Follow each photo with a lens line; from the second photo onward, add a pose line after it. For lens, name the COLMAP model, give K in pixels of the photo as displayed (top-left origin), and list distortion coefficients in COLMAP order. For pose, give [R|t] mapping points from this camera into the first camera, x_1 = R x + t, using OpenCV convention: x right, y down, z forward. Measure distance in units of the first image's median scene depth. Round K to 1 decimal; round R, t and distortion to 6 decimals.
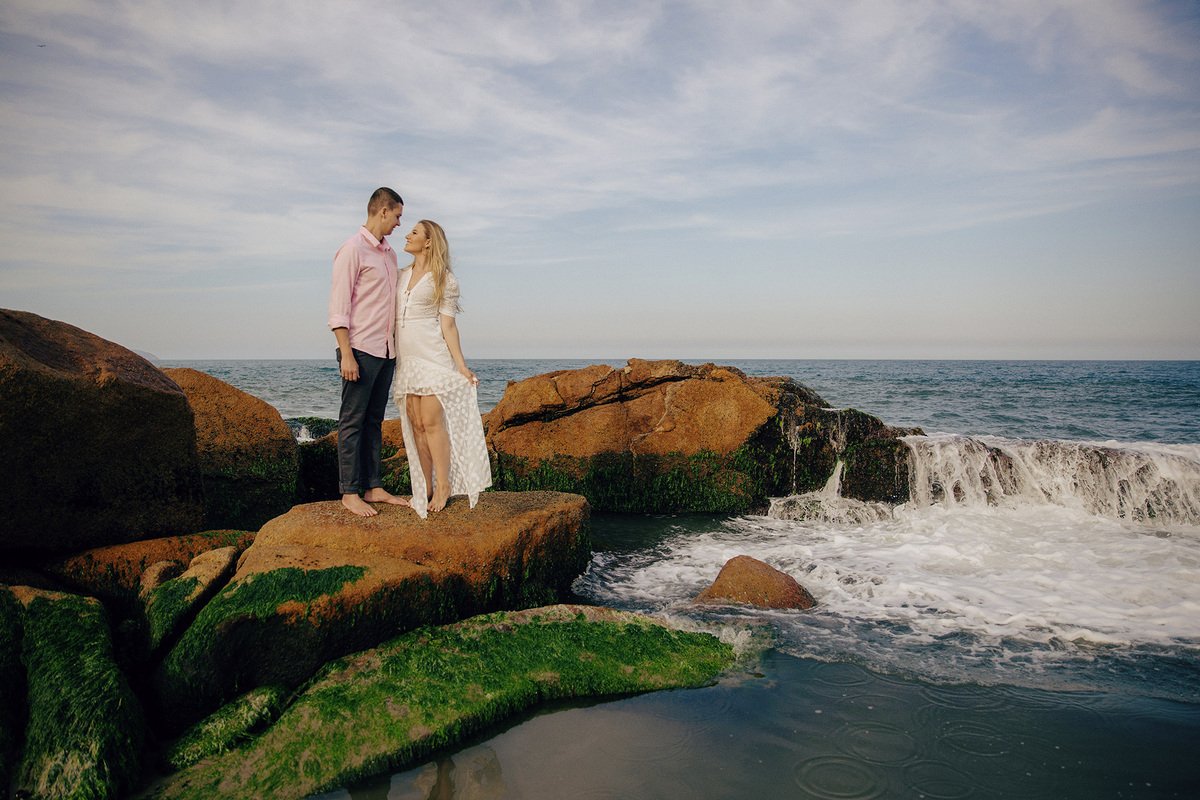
lens RADIAL K [[870.0, 0, 600.0], [0, 870.0, 400.0], [0, 0, 1]] dist [-0.110712, 0.102154]
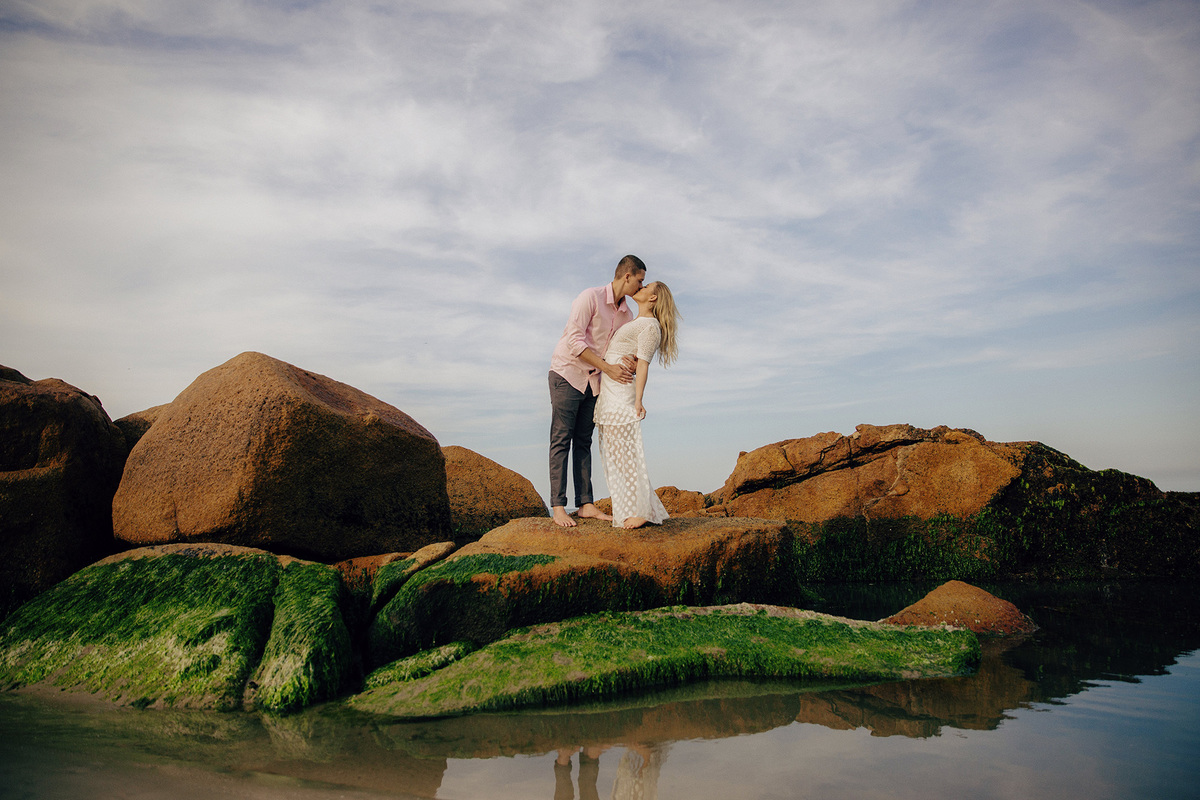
lens RADIAL K [[834.2, 0, 600.0], [0, 834.2, 400.0], [0, 0, 1]] dist [-0.098173, 0.083253]
pose [[0.942648, -0.061563, -0.328062, 0.121632], [0.003654, 0.984689, -0.174283, 0.161404], [0.333769, 0.163089, 0.928440, 0.001480]]
